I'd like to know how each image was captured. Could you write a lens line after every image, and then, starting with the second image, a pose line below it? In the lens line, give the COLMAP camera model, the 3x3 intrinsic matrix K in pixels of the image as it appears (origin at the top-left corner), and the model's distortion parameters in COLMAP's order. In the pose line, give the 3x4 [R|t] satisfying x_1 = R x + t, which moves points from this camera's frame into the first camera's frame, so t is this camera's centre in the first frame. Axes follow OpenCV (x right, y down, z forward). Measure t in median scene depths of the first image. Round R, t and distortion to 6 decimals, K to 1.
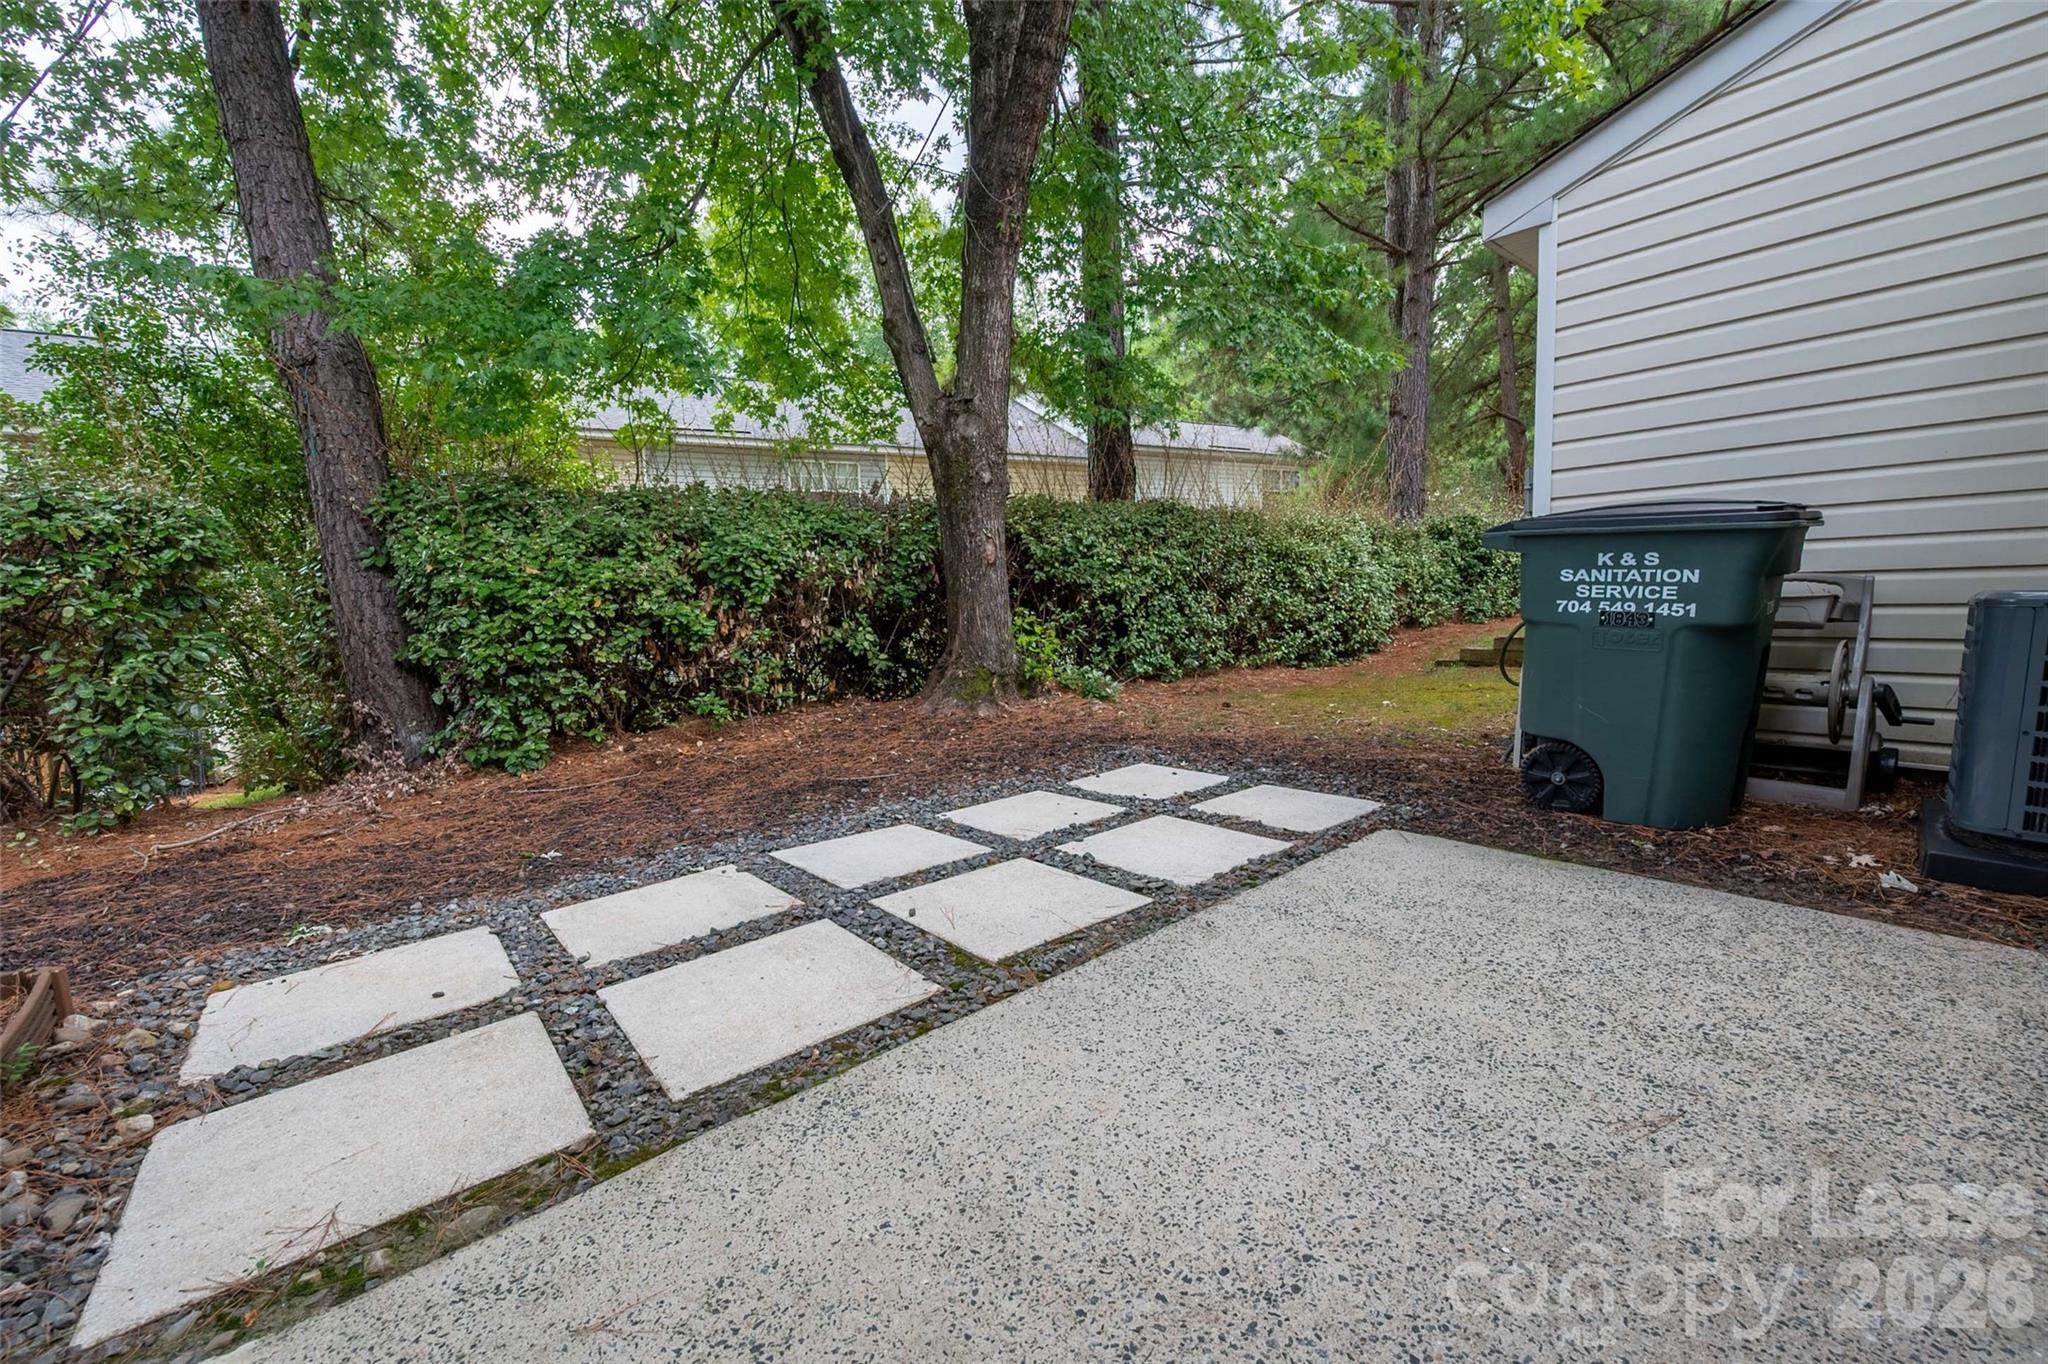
lens RADIAL K [[794.9, 0, 1019.5], [0, 794.9, 680.7], [0, 0, 1]] dist [-0.000352, -0.000082]
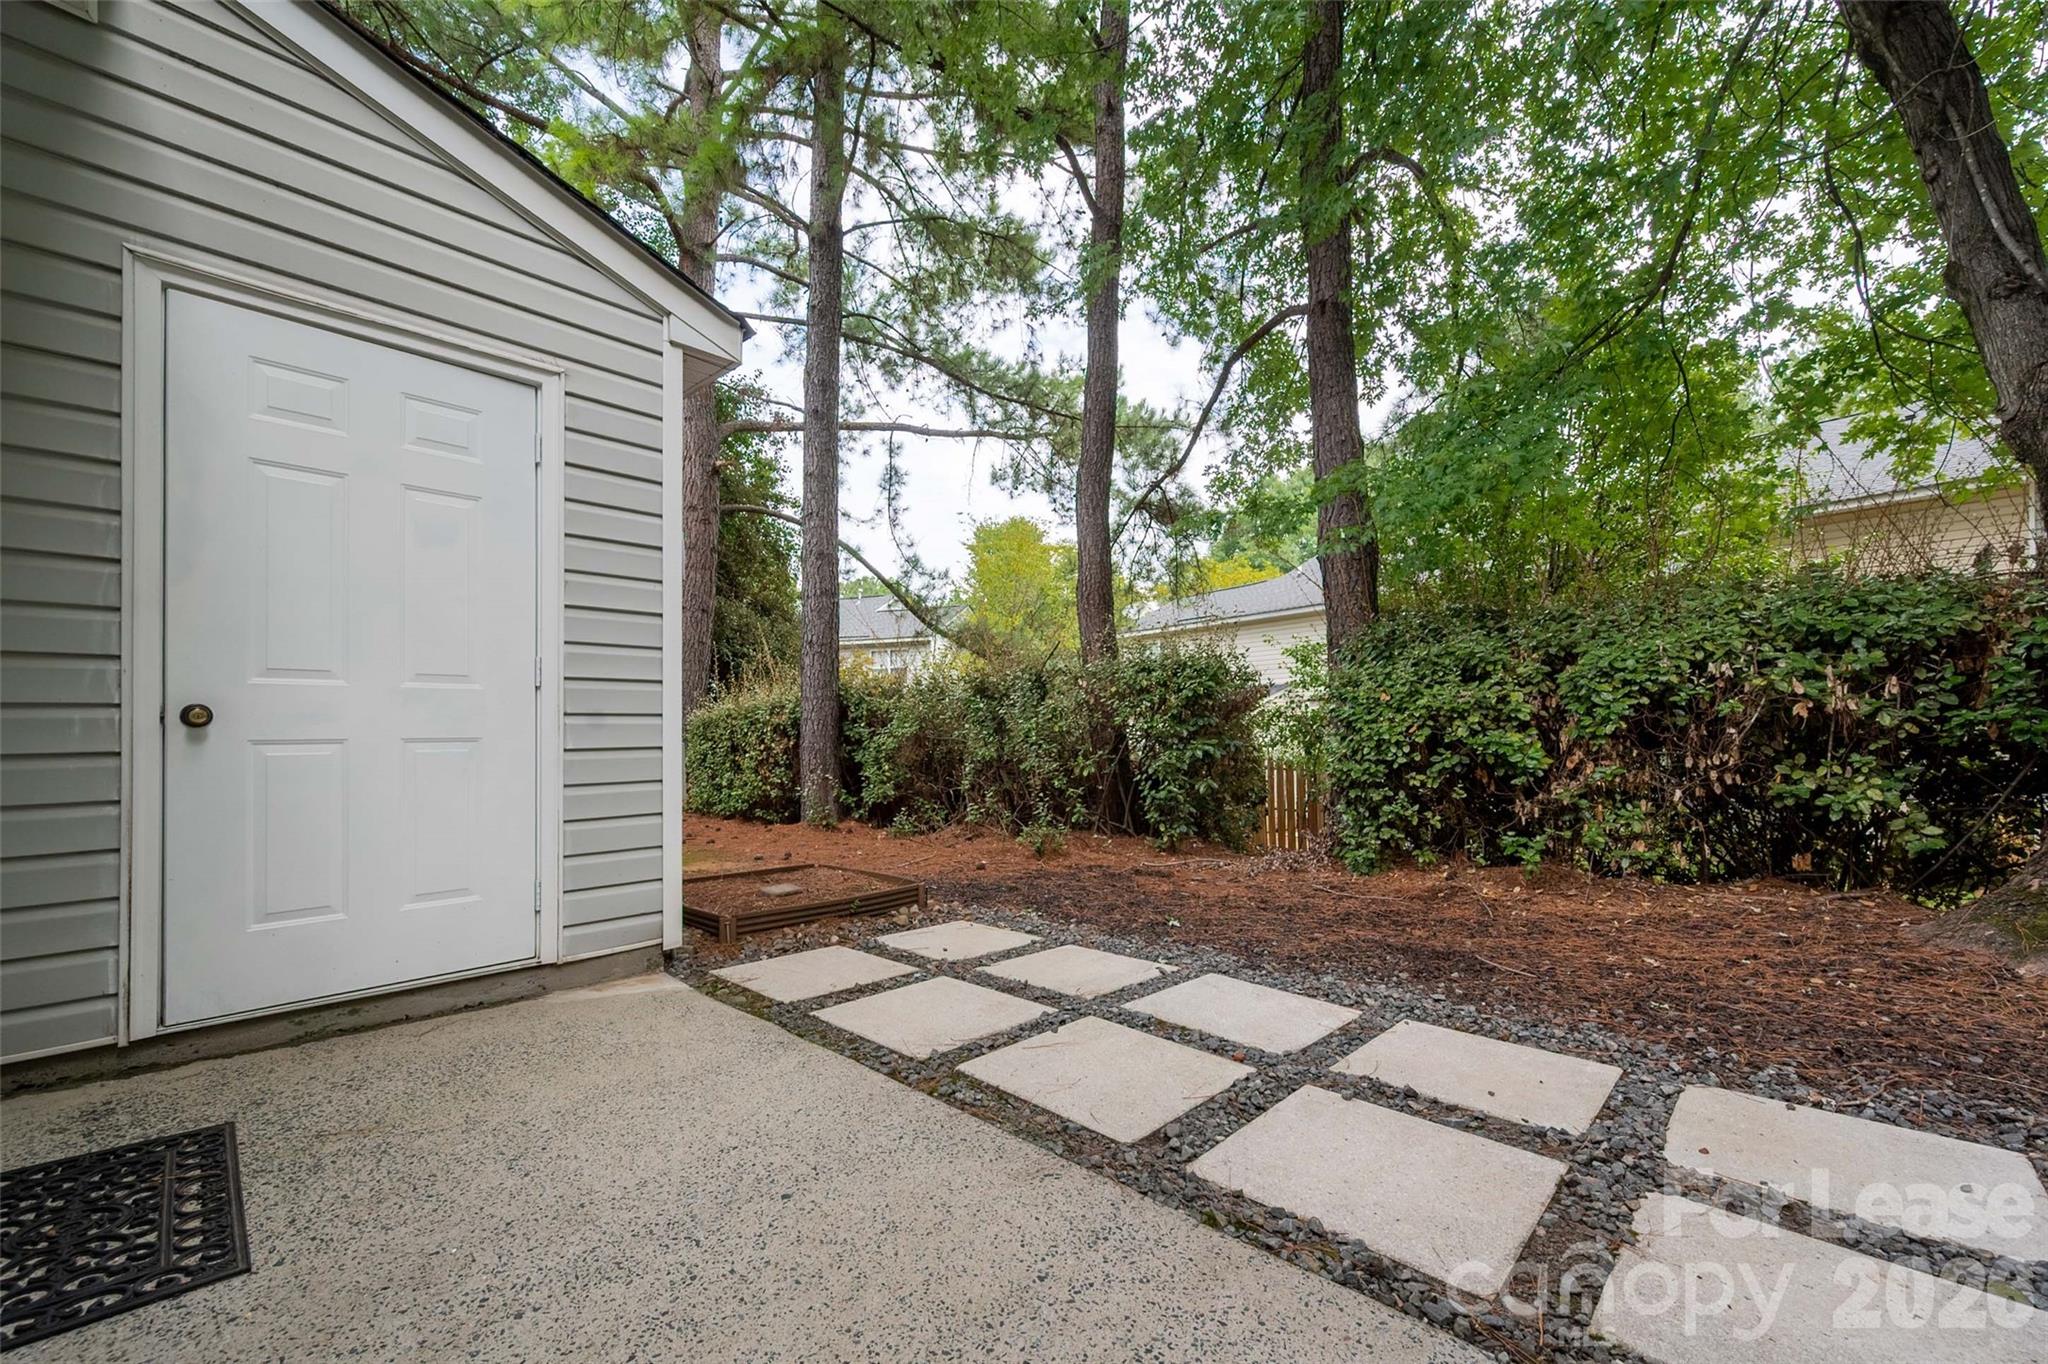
lens RADIAL K [[794.9, 0, 1019.5], [0, 794.9, 680.7], [0, 0, 1]] dist [-0.000352, -0.000082]
pose [[0.133981, -0.026648, -0.990626, 0.768586], [-0.106362, 0.993477, -0.041110, -0.108841], [0.985259, 0.110873, 0.130273, 0.606349]]
